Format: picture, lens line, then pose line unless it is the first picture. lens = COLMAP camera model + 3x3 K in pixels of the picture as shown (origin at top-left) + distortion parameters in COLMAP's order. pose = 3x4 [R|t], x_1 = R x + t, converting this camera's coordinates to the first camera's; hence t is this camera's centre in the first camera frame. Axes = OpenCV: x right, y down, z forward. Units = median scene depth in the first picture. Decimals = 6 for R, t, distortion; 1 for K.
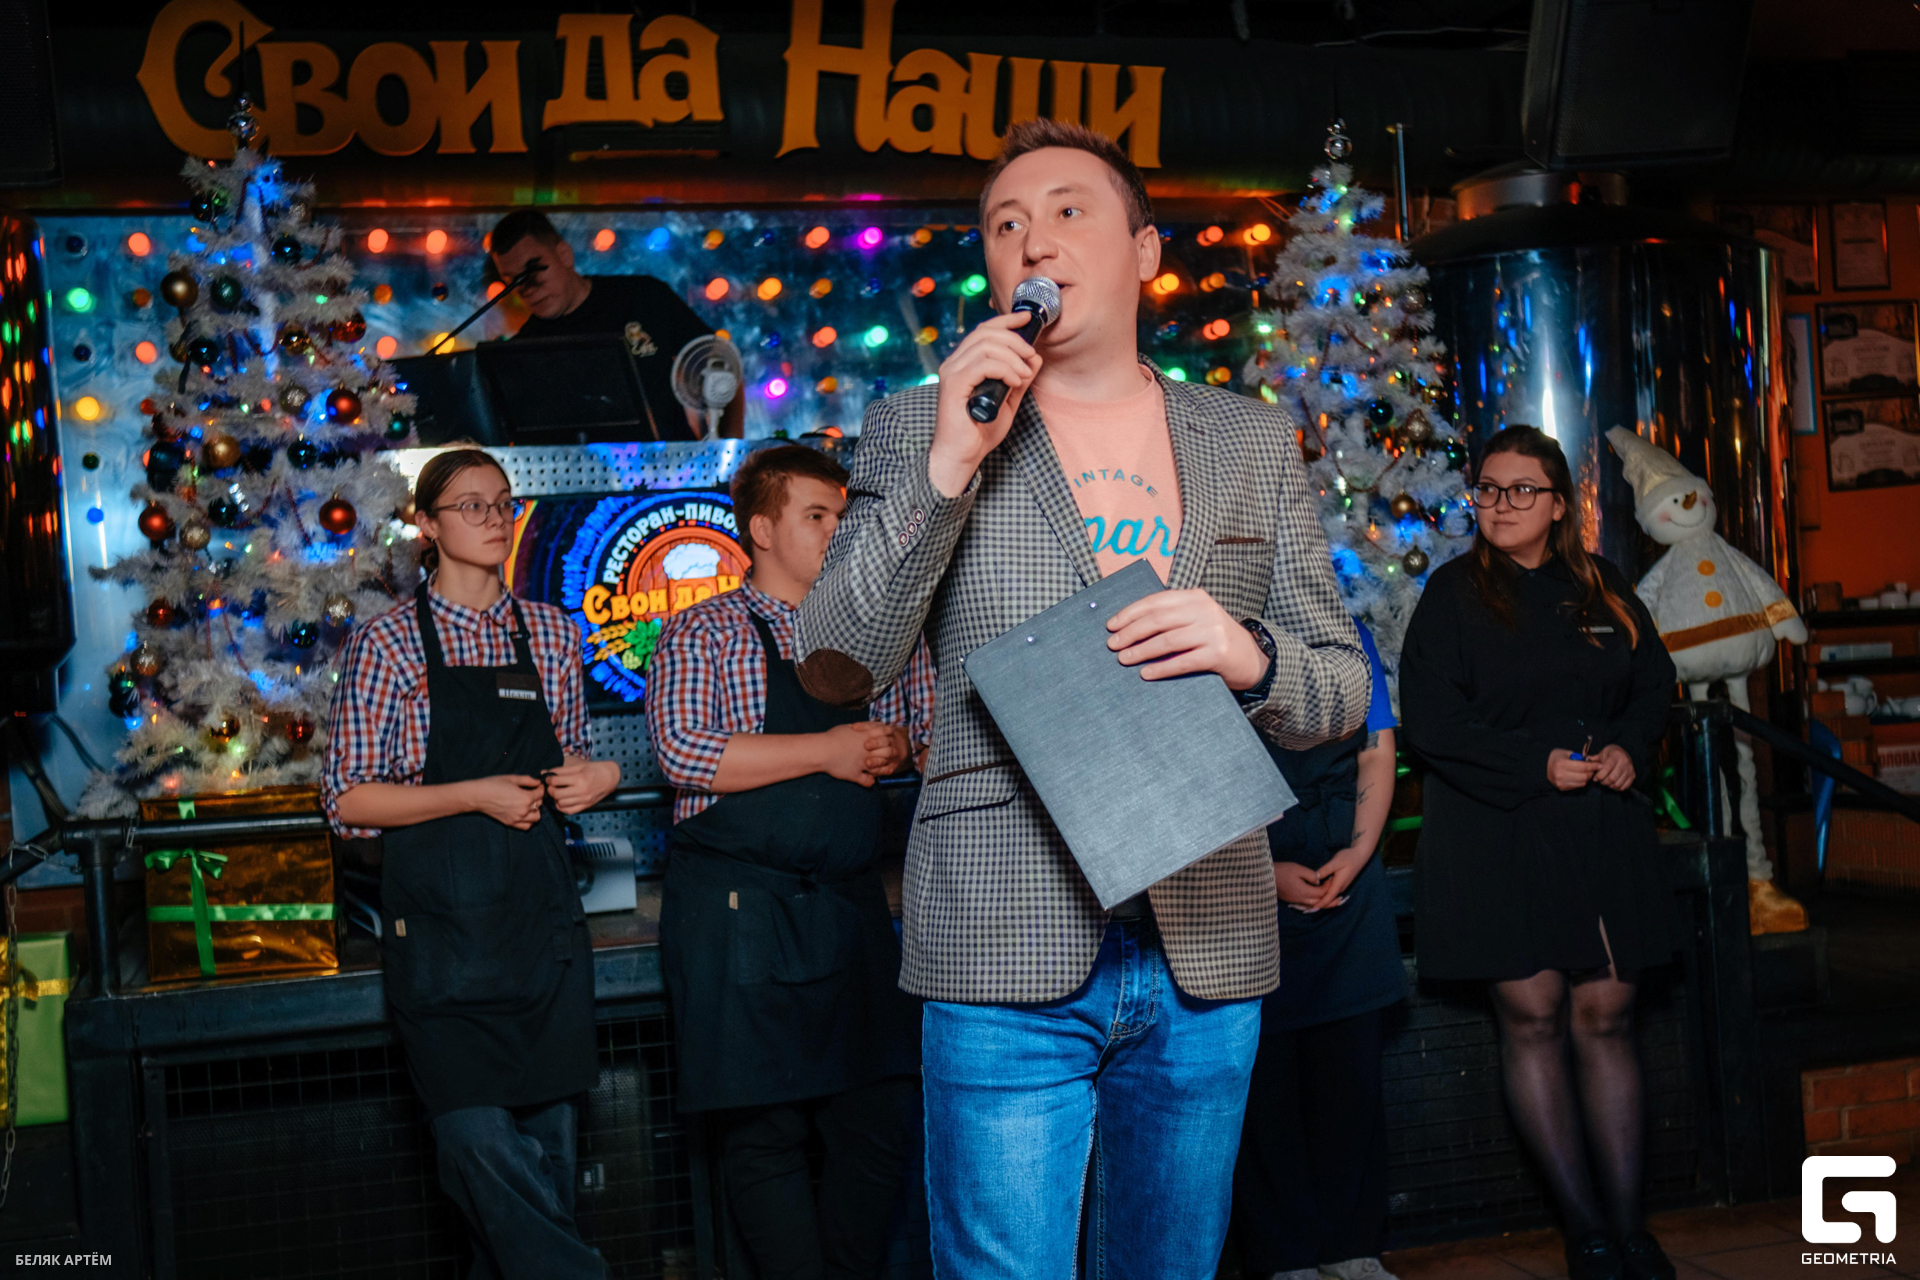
lens RADIAL K [[1962.3, 0, 960.0], [0, 1962.3, 640.0], [0, 0, 1]] dist [0.002504, 0.018141]
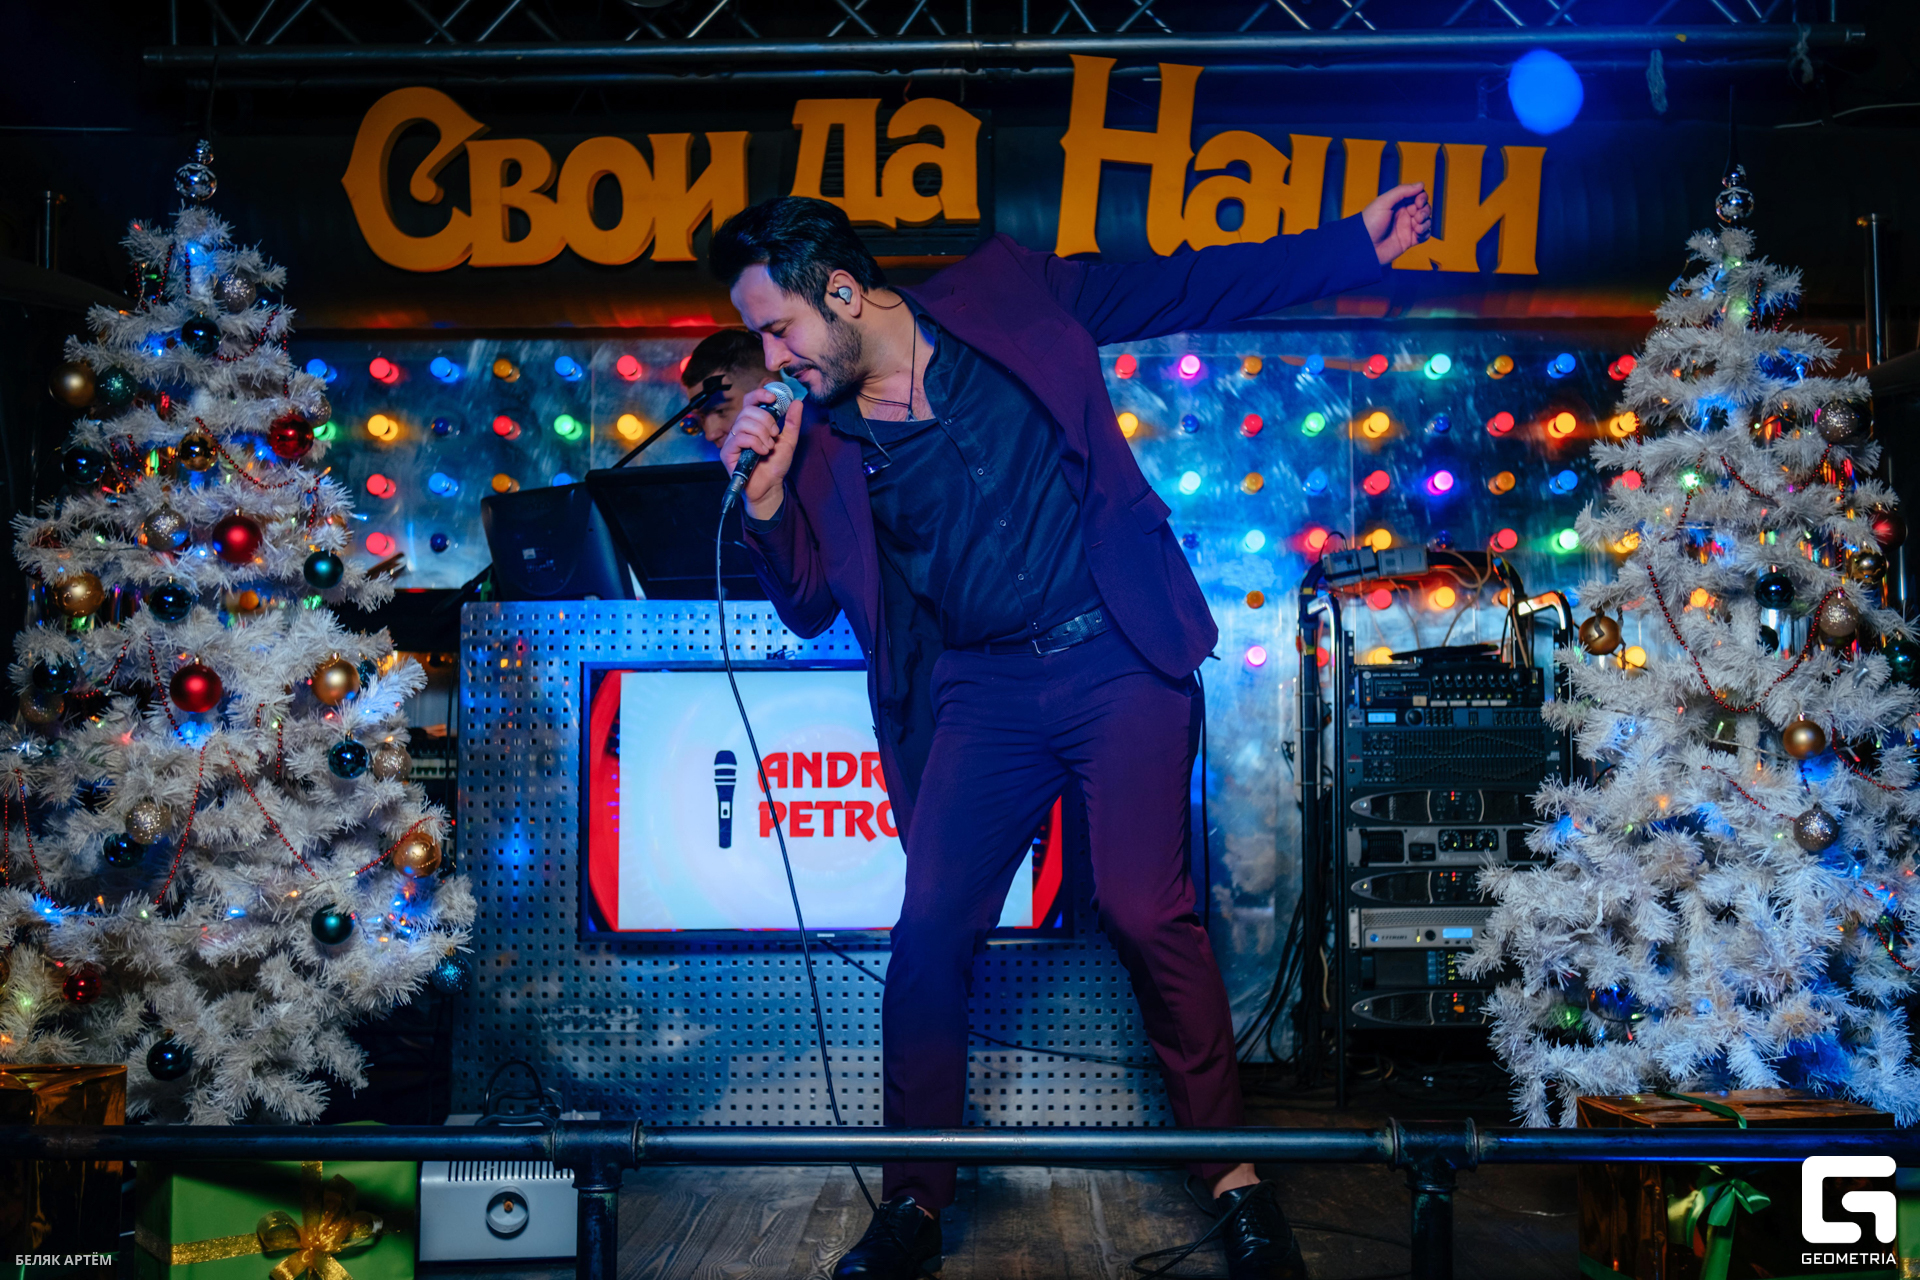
lens RADIAL K [[1875.1, 0, 959.1], [0, 1875.1, 671.5], [0, 0, 1]] dist [0.003456, 0.017477]
pose [[0.965013, 0.041995, -0.258818, 0.087793], [-0.058316, 0.996743, -0.055704, -0.029563], [0.255636, 0.068848, 0.964319, 0.251598]]
